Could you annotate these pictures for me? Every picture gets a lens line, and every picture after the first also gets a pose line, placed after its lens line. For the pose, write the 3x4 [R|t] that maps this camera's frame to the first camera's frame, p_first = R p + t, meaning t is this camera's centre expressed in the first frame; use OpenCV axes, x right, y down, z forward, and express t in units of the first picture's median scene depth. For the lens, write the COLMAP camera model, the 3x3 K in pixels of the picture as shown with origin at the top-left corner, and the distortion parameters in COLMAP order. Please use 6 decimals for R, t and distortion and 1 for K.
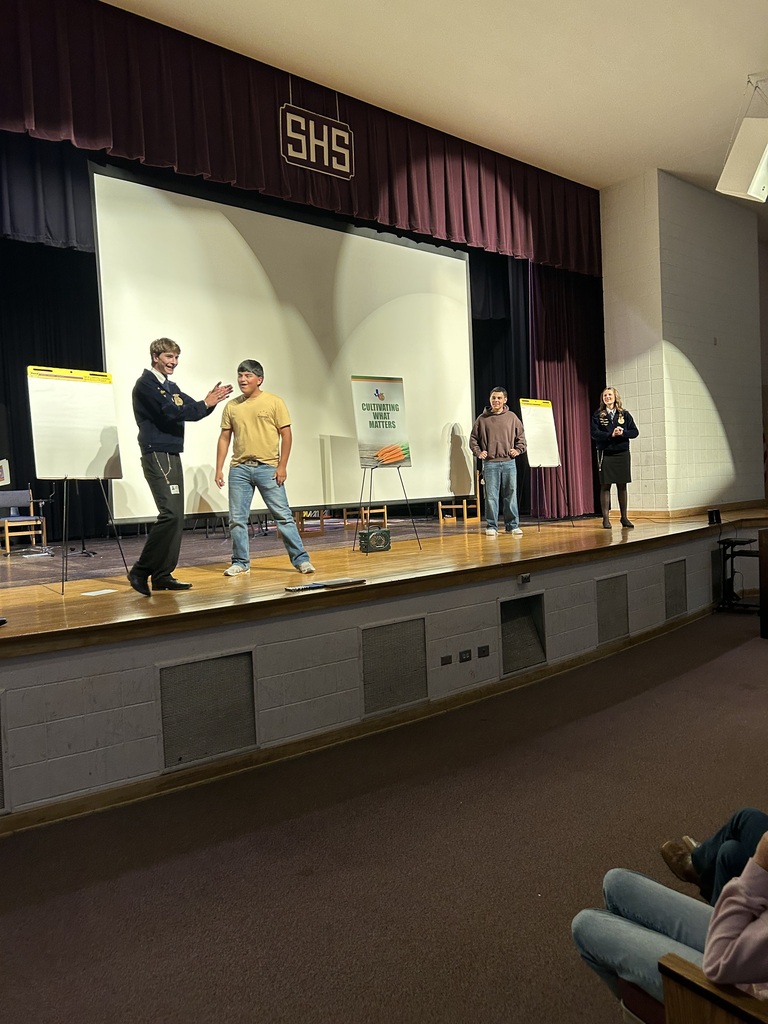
lens RADIAL K [[783.6, 0, 379.5], [0, 783.6, 493.8], [0, 0, 1]] dist [0.049100, -0.056347]
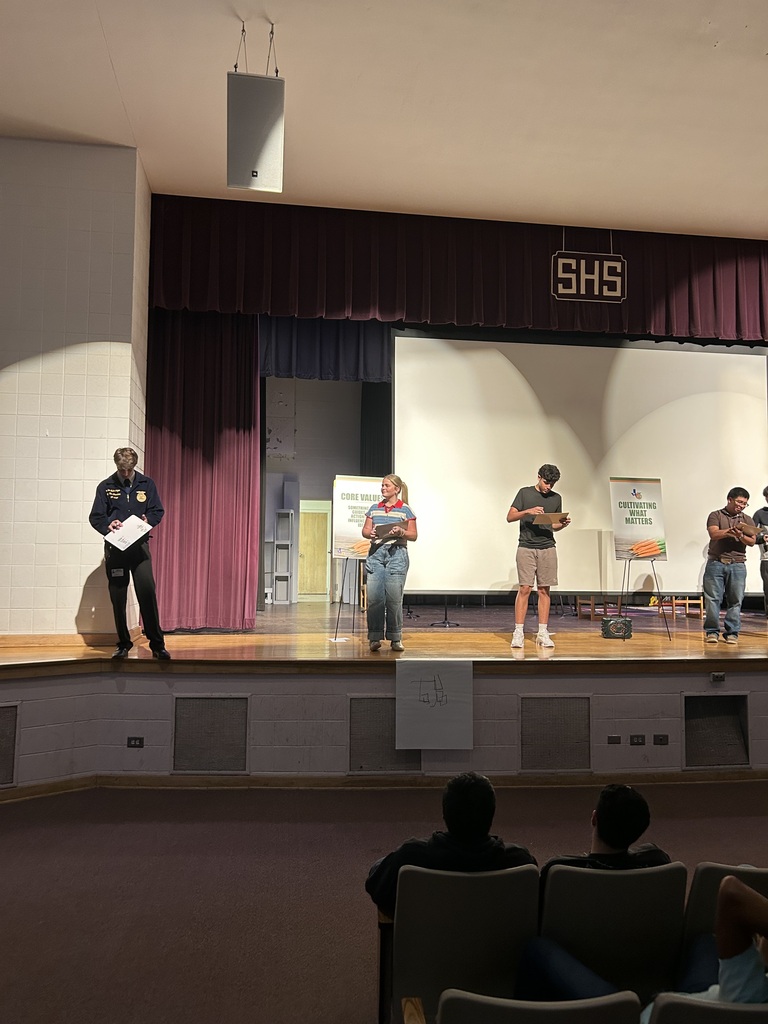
lens RADIAL K [[783.6, 0, 381.9], [0, 783.6, 506.2], [0, 0, 1]] dist [0.049100, -0.056347]
pose [[0.831170, 0.009155, -0.555943, 0.320166], [-0.053444, 0.996550, -0.063492, -0.021133], [0.553444, 0.082484, 0.828792, -0.097884]]
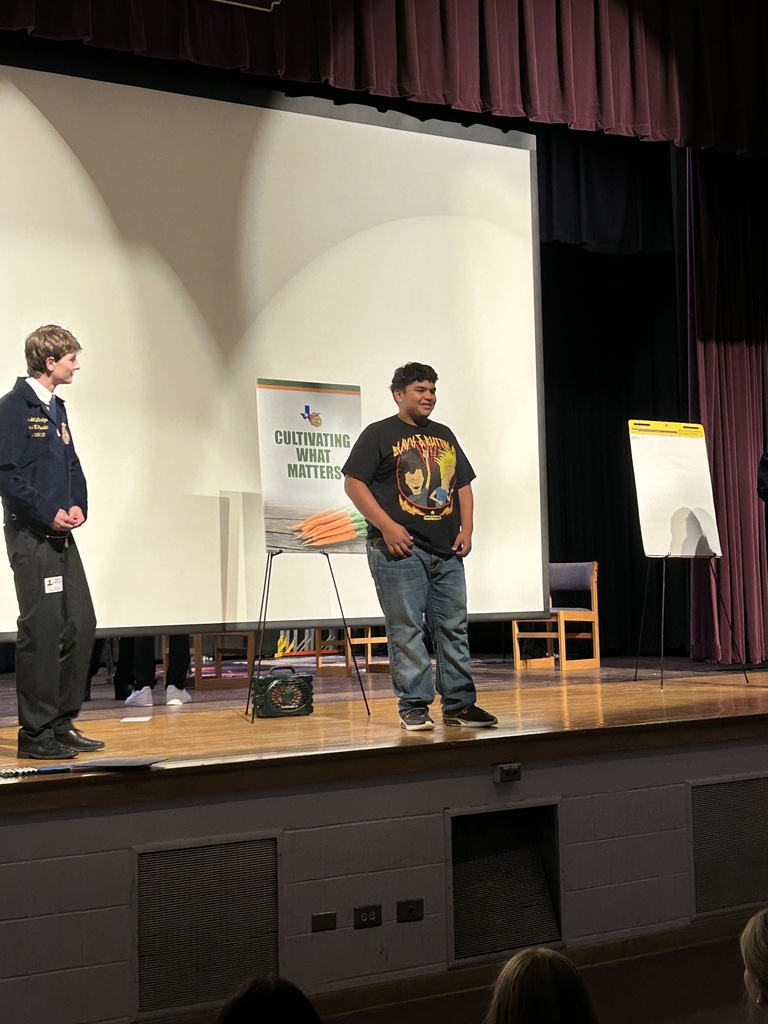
lens RADIAL K [[1715.2, 0, 374.8], [0, 1715.2, 491.1], [0, 0, 1]] dist [0.101356, 0.000000]
pose [[0.990385, 0.010985, -0.137903, 0.205441], [-0.020134, 0.997674, -0.065127, -0.001887], [0.136867, 0.067278, 0.988302, -0.122310]]
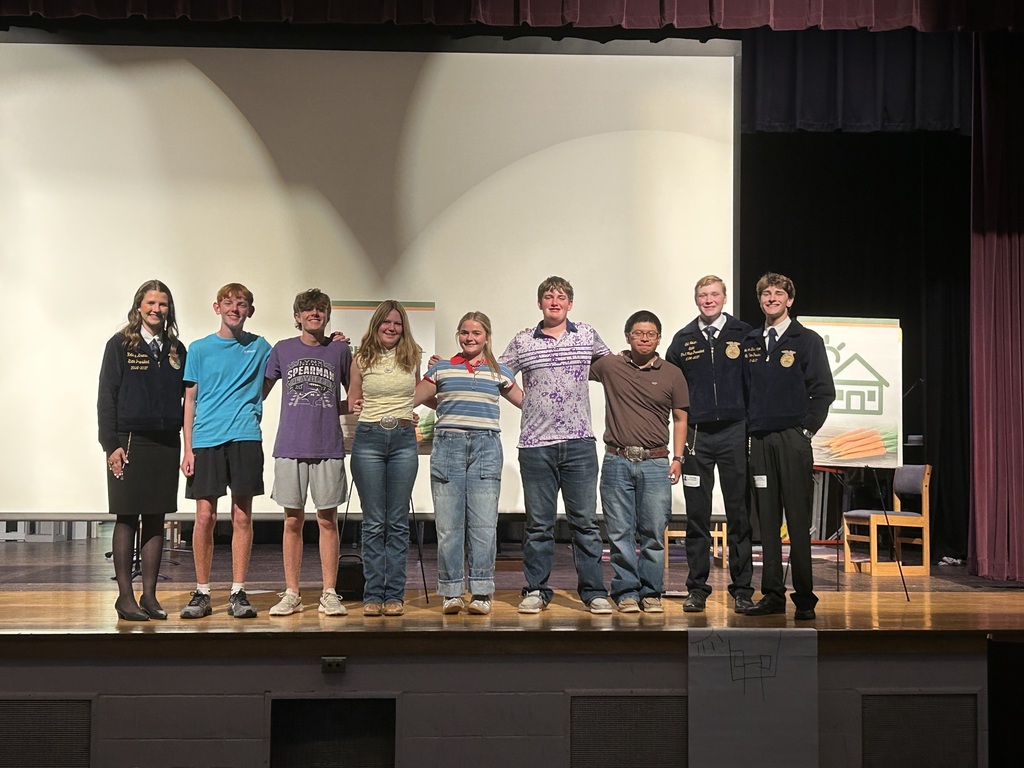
lens RADIAL K [[1615.2, 0, 509.2], [0, 1615.2, 380.7], [0, 0, 1]] dist [0.113402, 0.000000]
pose [[0.762591, 0.014955, -0.646708, 0.846724], [-0.048734, 0.998220, -0.034383, -0.051803], [0.645042, 0.057737, 0.761962, 0.139202]]
